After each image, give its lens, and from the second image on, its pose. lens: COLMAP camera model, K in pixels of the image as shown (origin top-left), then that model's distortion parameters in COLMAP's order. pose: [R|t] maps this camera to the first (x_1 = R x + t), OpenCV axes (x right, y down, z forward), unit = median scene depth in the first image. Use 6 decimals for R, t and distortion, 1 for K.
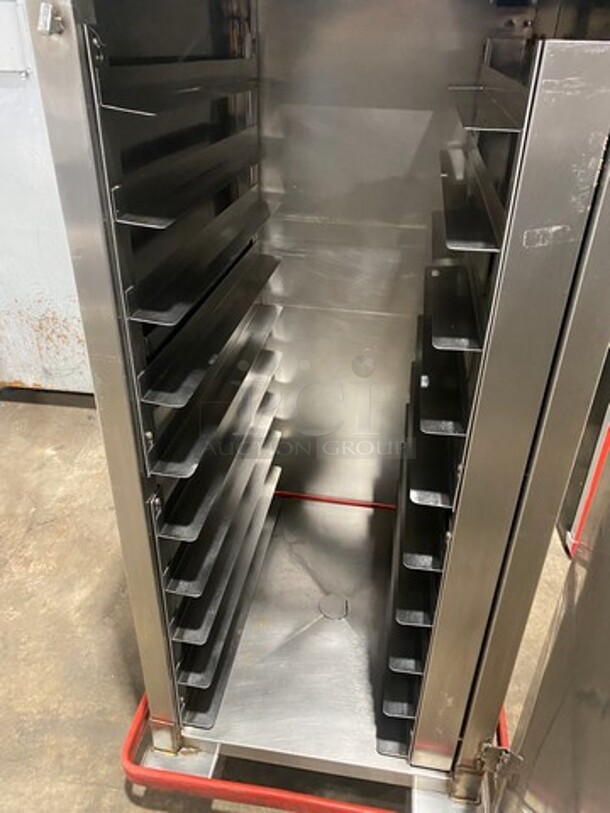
lens RADIAL K [[620.5, 0, 311.5], [0, 620.5, 401.5], [0, 0, 1]] dist [0.005836, 0.019530]
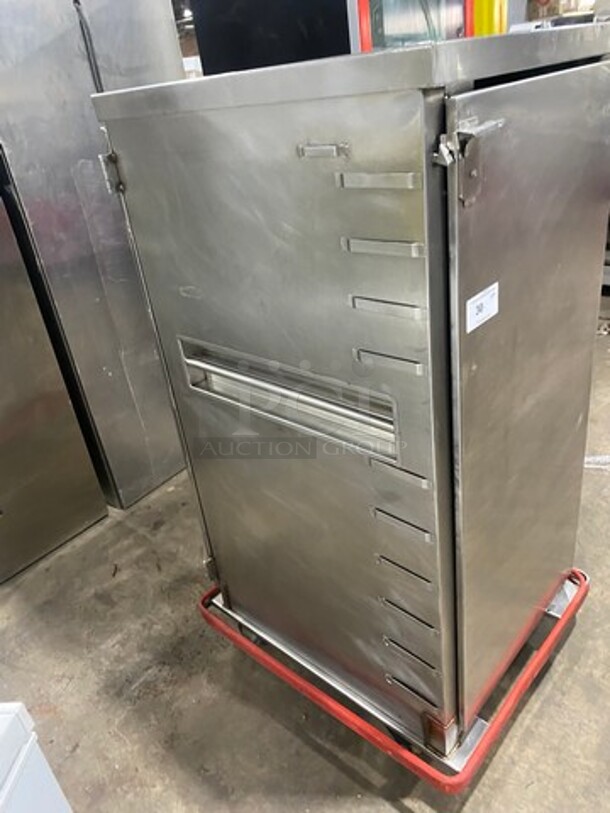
lens RADIAL K [[620.5, 0, 311.1], [0, 620.5, 403.8], [0, 0, 1]] dist [0.005836, 0.019530]
pose [[0.544007, -0.476522, 0.690639, -0.671188], [0.539210, 0.829175, 0.147380, -0.198493], [-0.642891, 0.292224, 0.708023, 0.154700]]
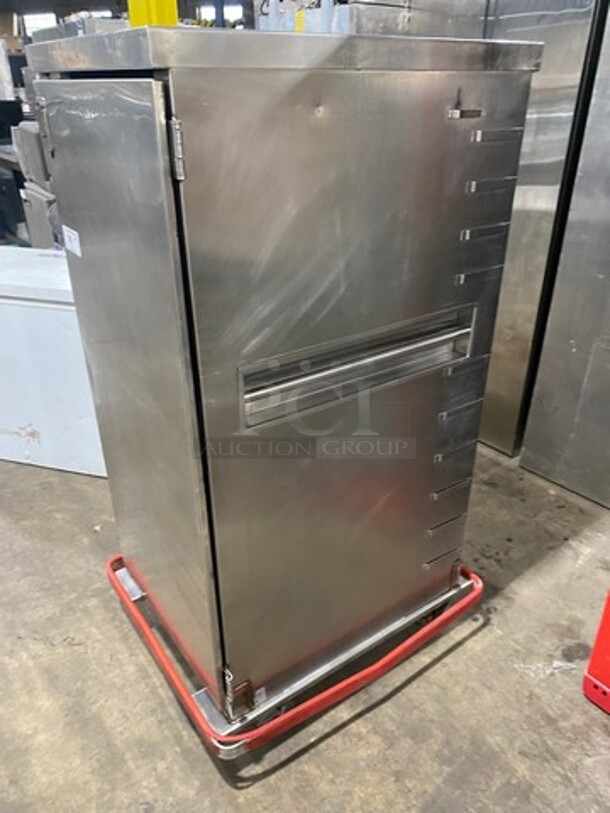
lens RADIAL K [[620.5, 0, 312.5], [0, 620.5, 411.7], [0, 0, 1]] dist [0.005836, 0.019530]
pose [[0.694404, 0.309137, -0.649798, 0.731599], [-0.352219, 0.933466, 0.067692, -0.043836], [0.627491, 0.181865, 0.757087, 0.056591]]
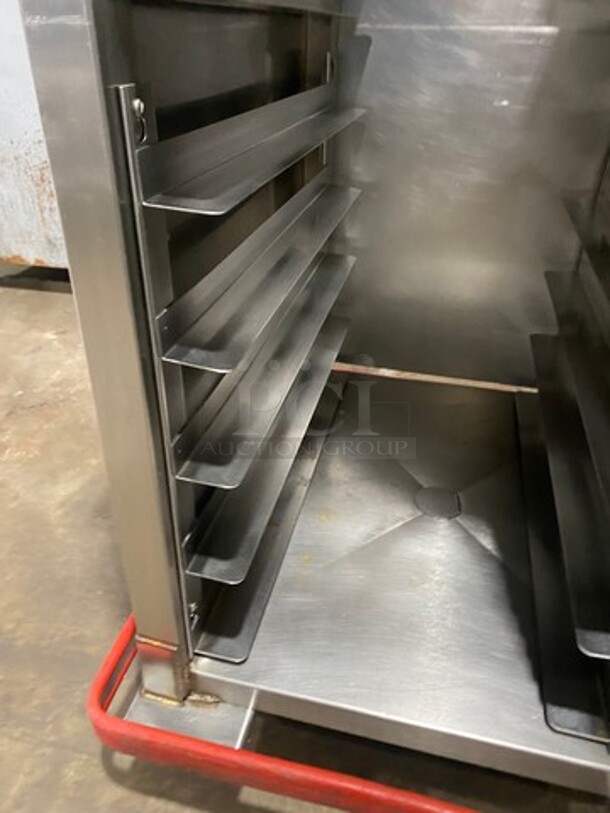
lens RADIAL K [[620.5, 0, 297.0], [0, 620.5, 403.1], [0, 0, 1]] dist [0.005836, 0.019530]
pose [[0.996421, 0.035124, -0.076890, -0.059729], [-0.033679, 0.999233, 0.020002, 0.214780], [0.077533, -0.017341, 0.996839, 0.345910]]
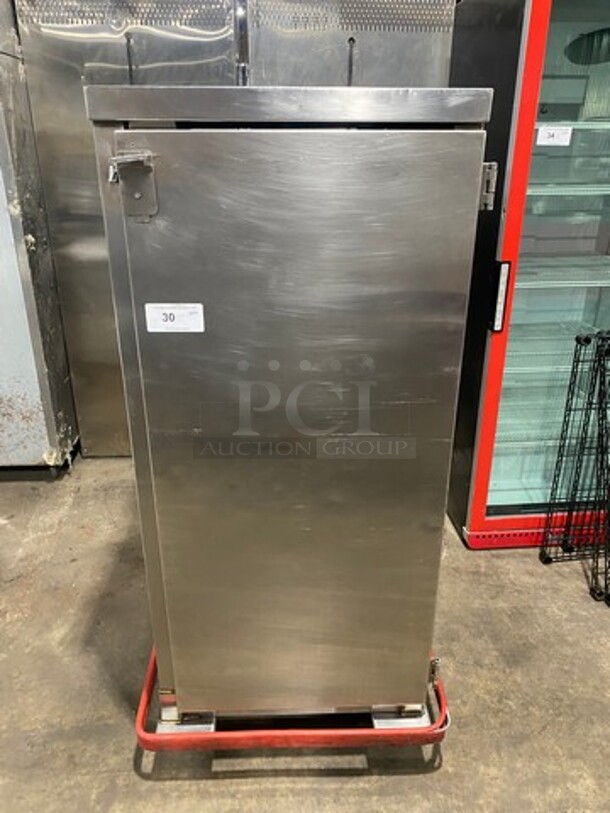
lens RADIAL K [[620.5, 0, 292.8], [0, 620.5, 407.4], [0, 0, 1]] dist [0.005836, 0.019530]
pose [[0.984606, -0.092995, 0.147998, -0.099206], [0.109947, 0.987742, -0.110806, 0.092645], [-0.135879, 0.125373, 0.982761, -0.237906]]
